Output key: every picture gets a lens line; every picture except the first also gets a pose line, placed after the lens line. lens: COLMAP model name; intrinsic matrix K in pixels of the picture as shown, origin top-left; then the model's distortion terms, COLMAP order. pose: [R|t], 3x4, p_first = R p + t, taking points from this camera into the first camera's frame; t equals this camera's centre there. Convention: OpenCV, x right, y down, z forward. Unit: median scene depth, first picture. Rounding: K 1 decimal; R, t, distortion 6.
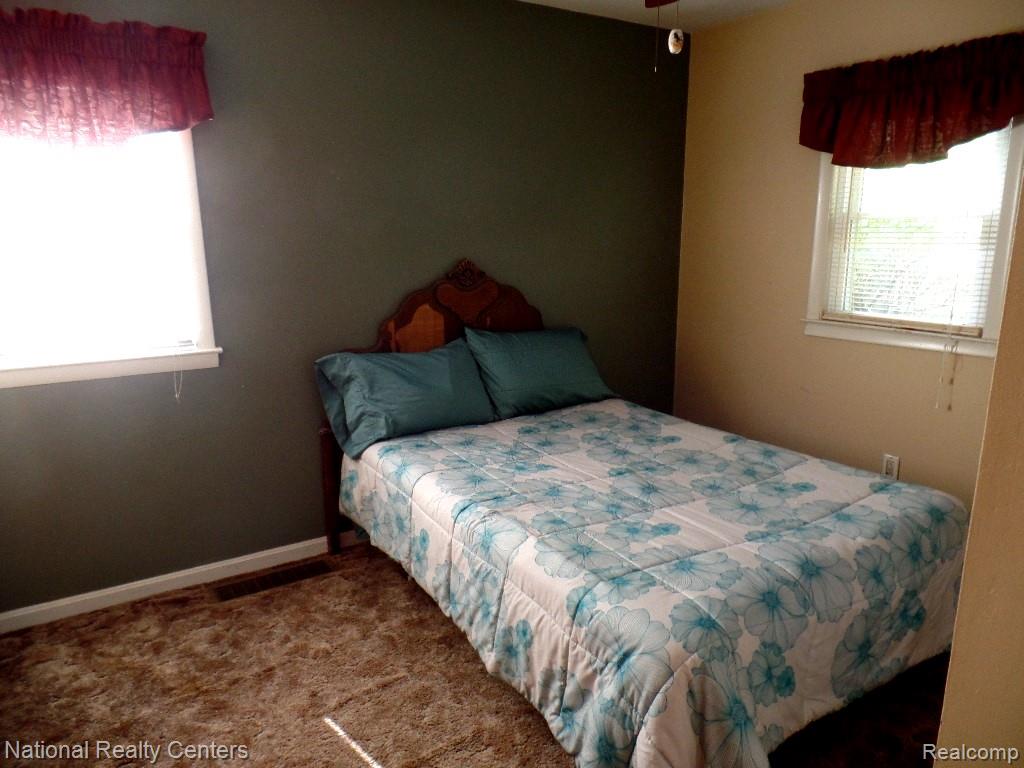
lens RADIAL K [[702.5, 0, 512.0], [0, 702.5, 384.0], [0, 0, 1]] dist [-0.037115, 0.060572]
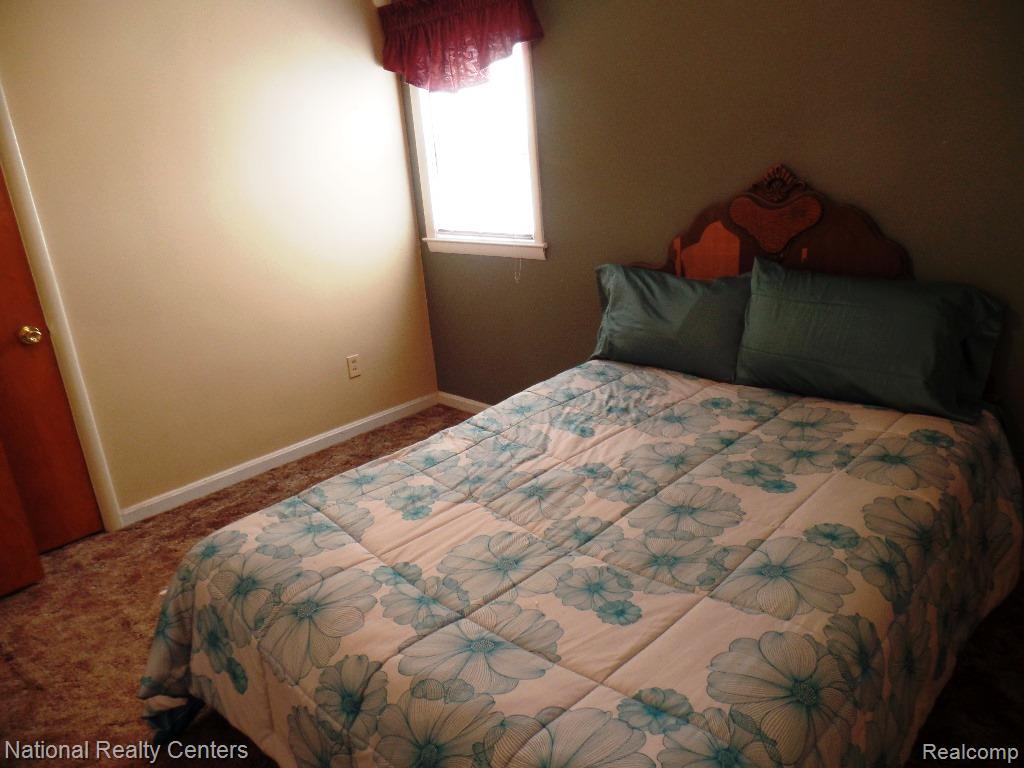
lens RADIAL K [[702.5, 0, 512.0], [0, 702.5, 384.0], [0, 0, 1]] dist [-0.037115, 0.060572]
pose [[0.242265, 0.294707, -0.924368, 0.658134], [-0.145661, 0.952999, 0.265660, -0.120565], [0.959214, 0.070284, 0.273805, 0.586268]]
